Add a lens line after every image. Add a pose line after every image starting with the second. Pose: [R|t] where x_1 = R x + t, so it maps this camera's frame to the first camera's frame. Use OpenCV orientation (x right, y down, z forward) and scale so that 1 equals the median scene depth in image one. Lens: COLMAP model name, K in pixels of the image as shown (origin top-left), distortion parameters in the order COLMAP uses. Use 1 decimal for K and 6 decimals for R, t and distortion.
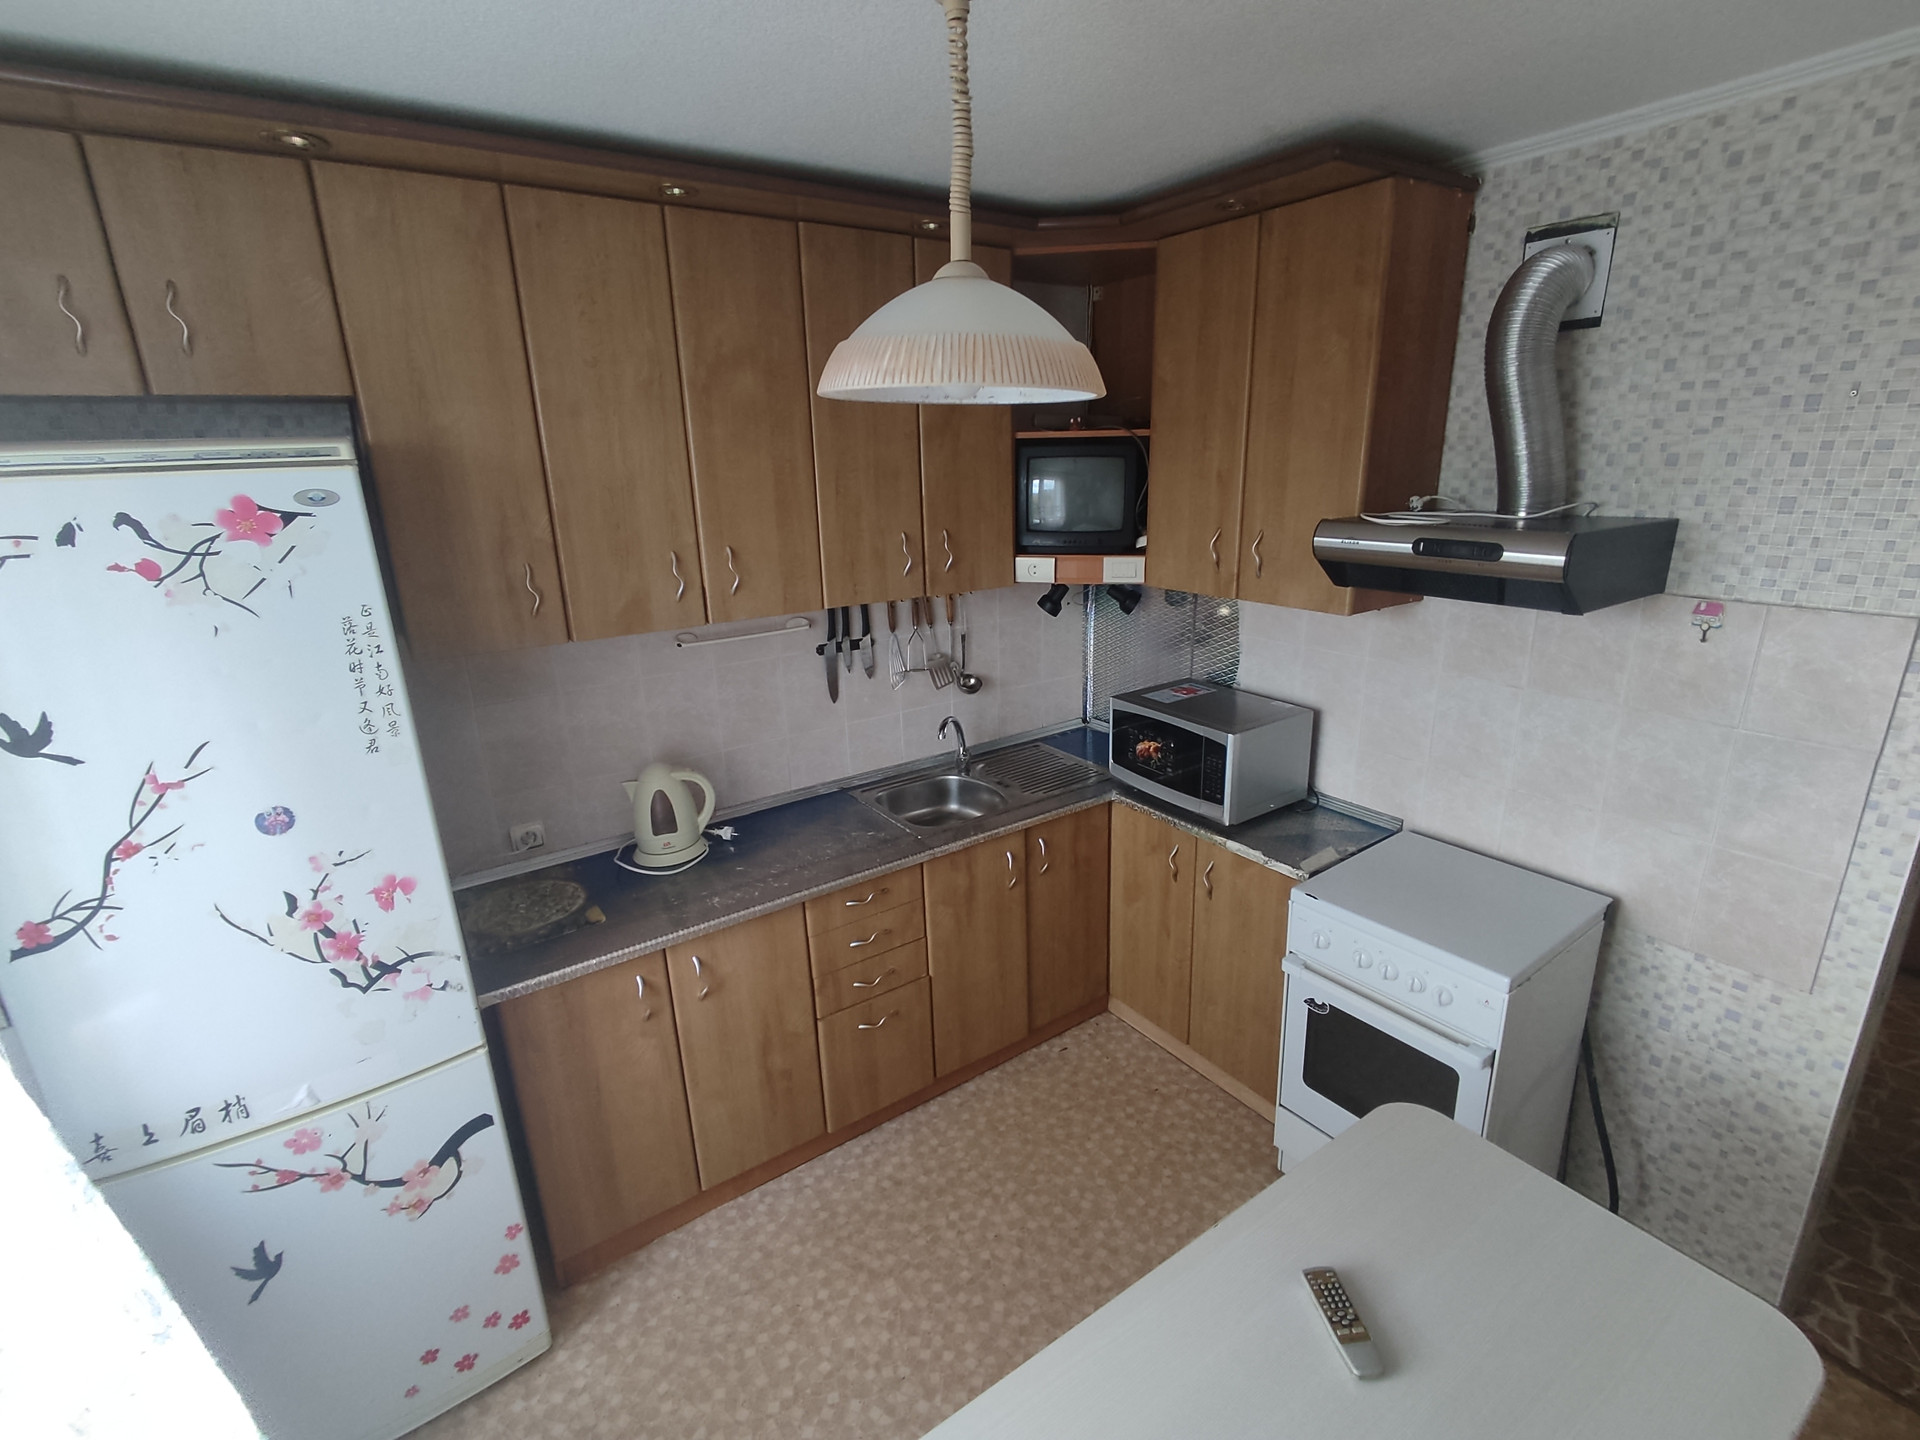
lens RADIAL K [[887.1, 0, 970.4], [0, 887.1, 716.4], [0, 0, 1]] dist [0.000971, -0.000220]
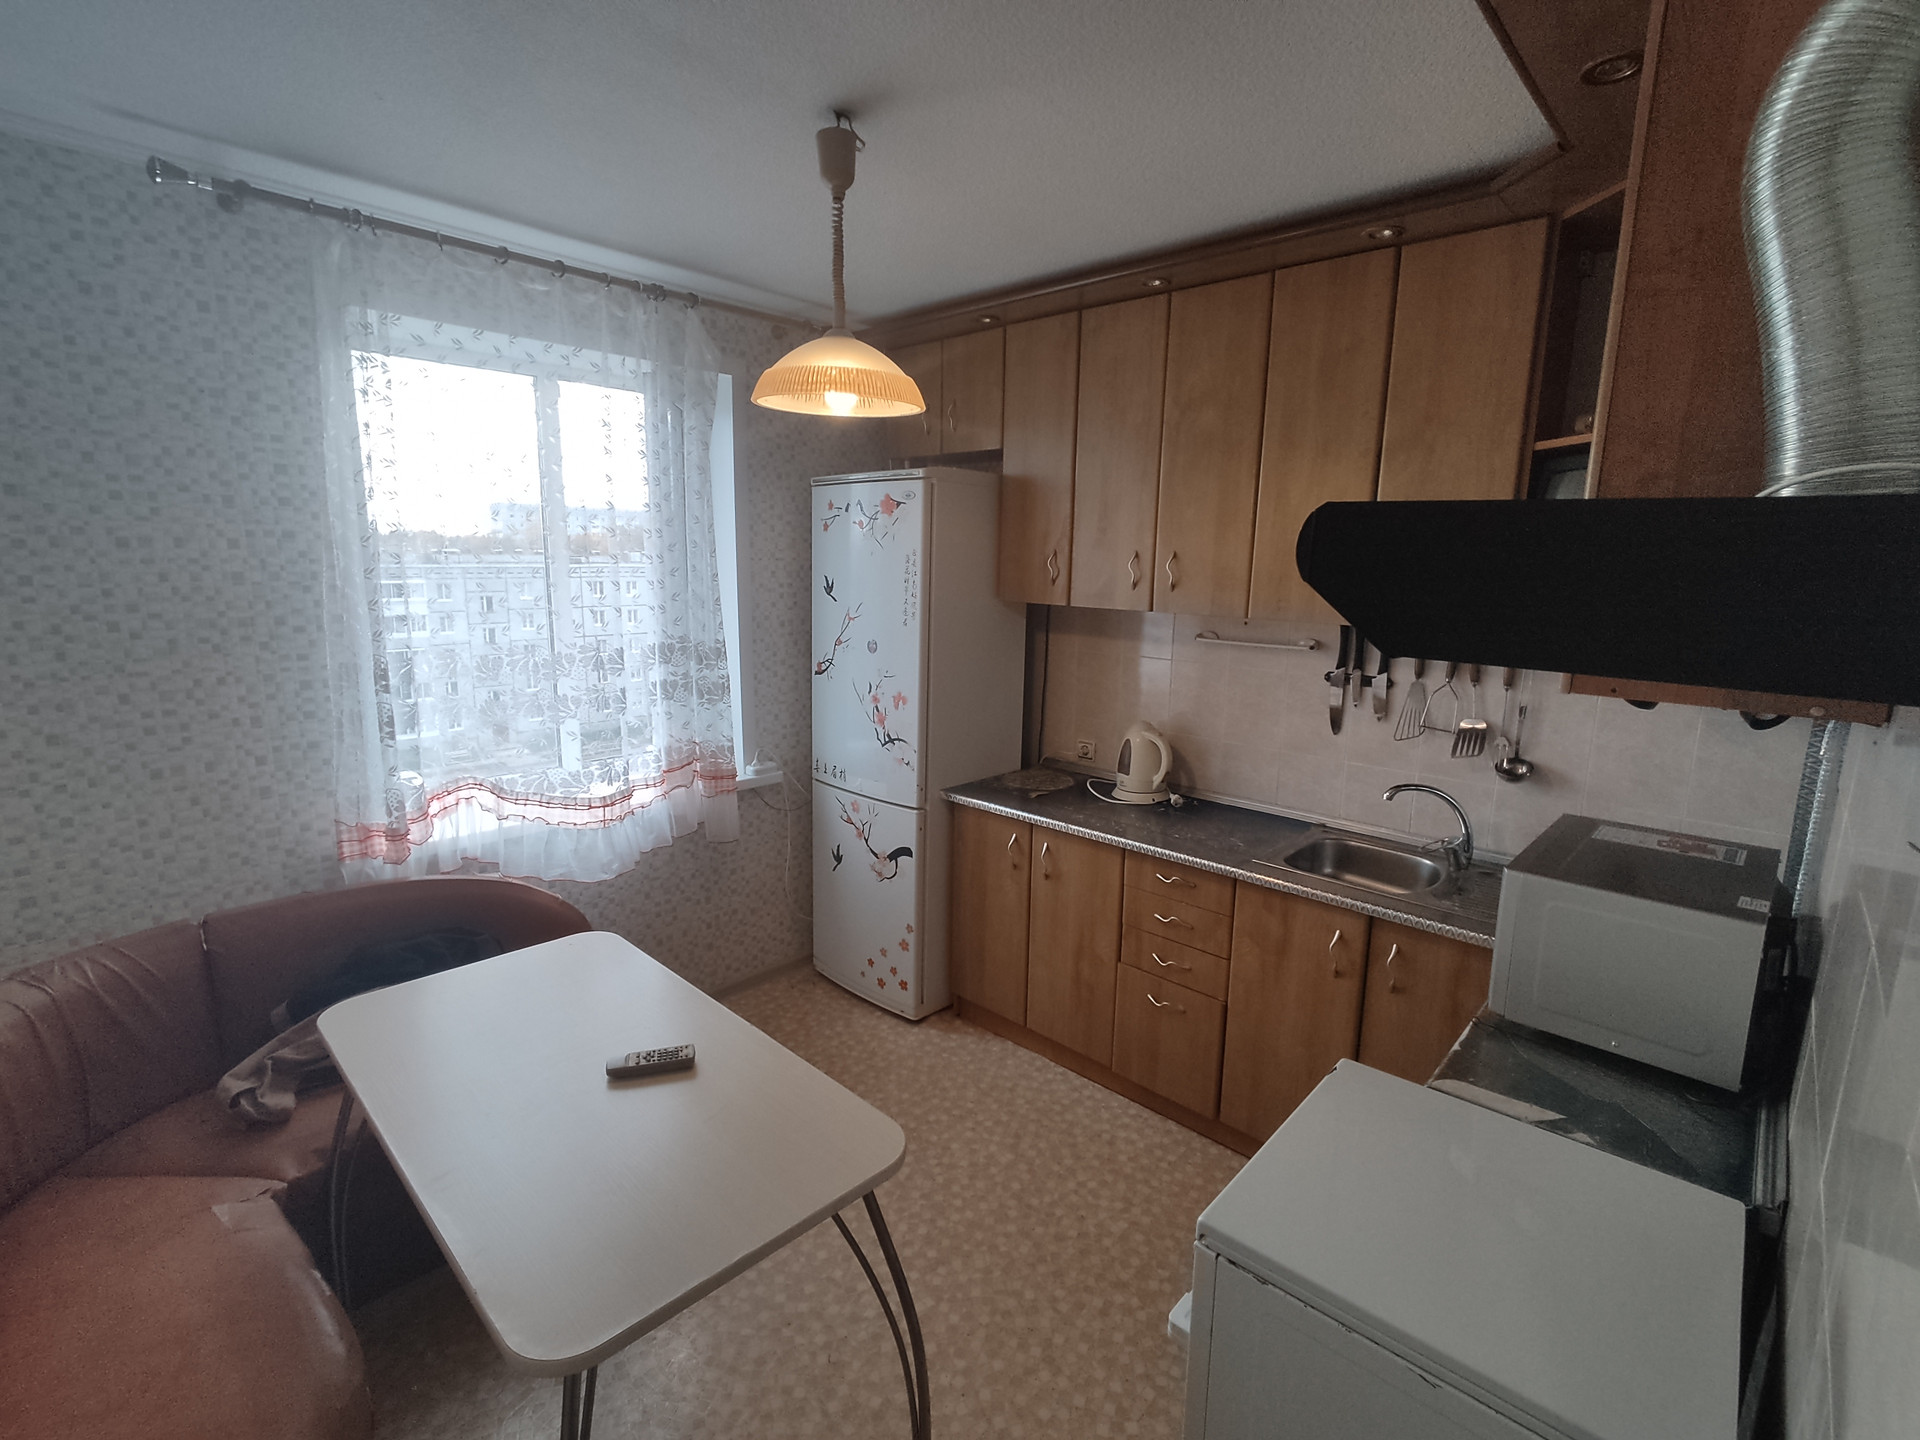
lens RADIAL K [[887.1, 0, 969.7], [0, 887.1, 717.8], [0, 0, 1]] dist [0.000971, -0.000220]
pose [[0.206028, 0.206914, -0.956420, 0.989872], [-0.306229, 0.941930, 0.137813, -0.063378], [0.929396, 0.264490, 0.257427, 0.536604]]
